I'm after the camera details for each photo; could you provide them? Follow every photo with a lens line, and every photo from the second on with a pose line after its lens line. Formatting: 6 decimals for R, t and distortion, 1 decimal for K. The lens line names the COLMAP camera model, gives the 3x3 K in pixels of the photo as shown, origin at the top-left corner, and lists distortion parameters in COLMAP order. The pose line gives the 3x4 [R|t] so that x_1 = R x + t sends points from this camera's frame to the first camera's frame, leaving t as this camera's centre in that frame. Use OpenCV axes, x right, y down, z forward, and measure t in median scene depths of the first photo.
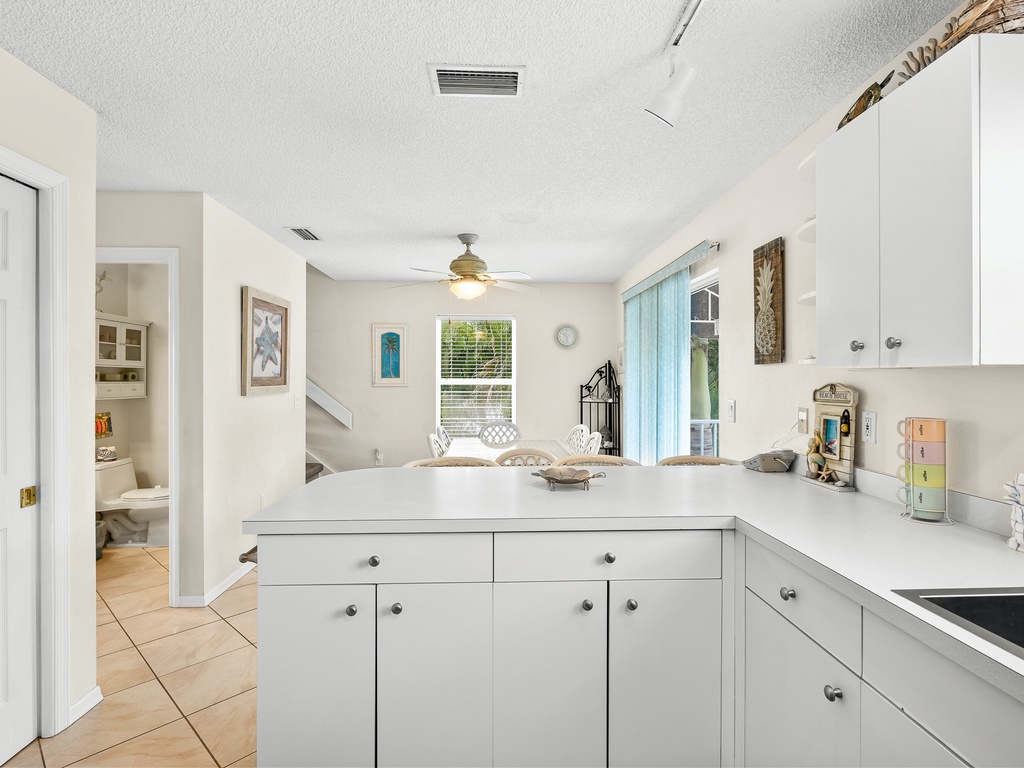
lens RADIAL K [[519.2, 0, 512.0], [0, 519.2, 384.0], [0, 0, 1]] dist [-0.000627, 0.000169]
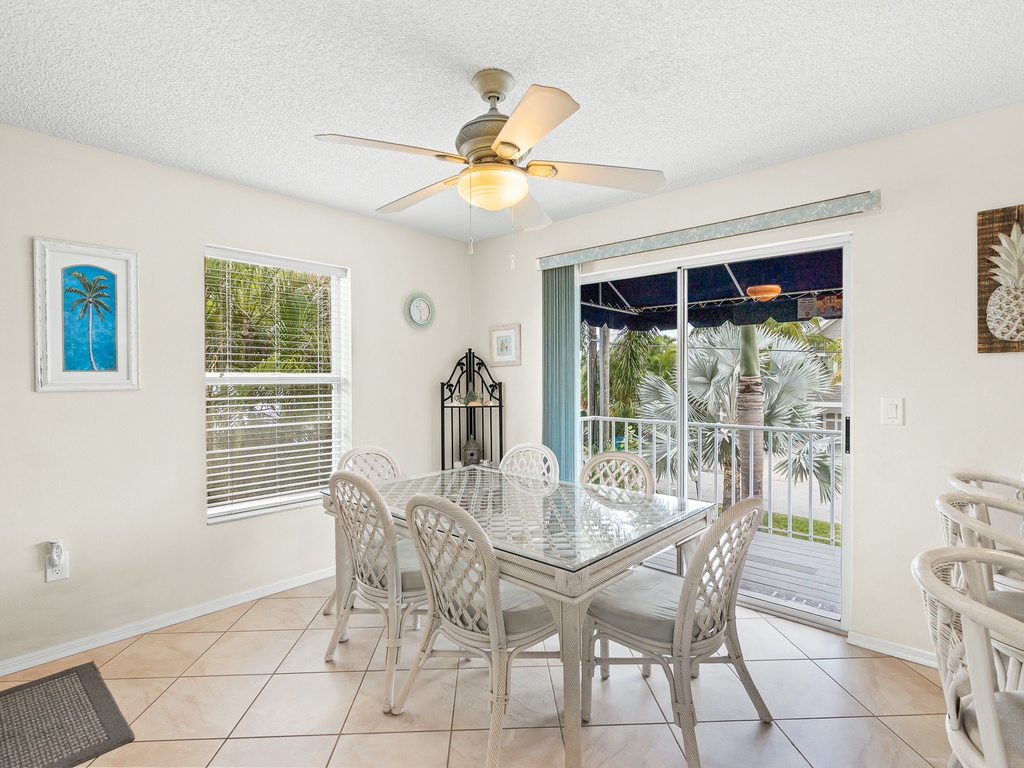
lens RADIAL K [[519.2, 0, 512.0], [0, 519.2, 384.0], [0, 0, 1]] dist [-0.000627, 0.000169]
pose [[0.704666, -0.012345, 0.709432, -0.293989], [0.009234, 0.999924, 0.008228, -0.001175], [-0.709479, 0.000753, 0.704726, 0.444803]]
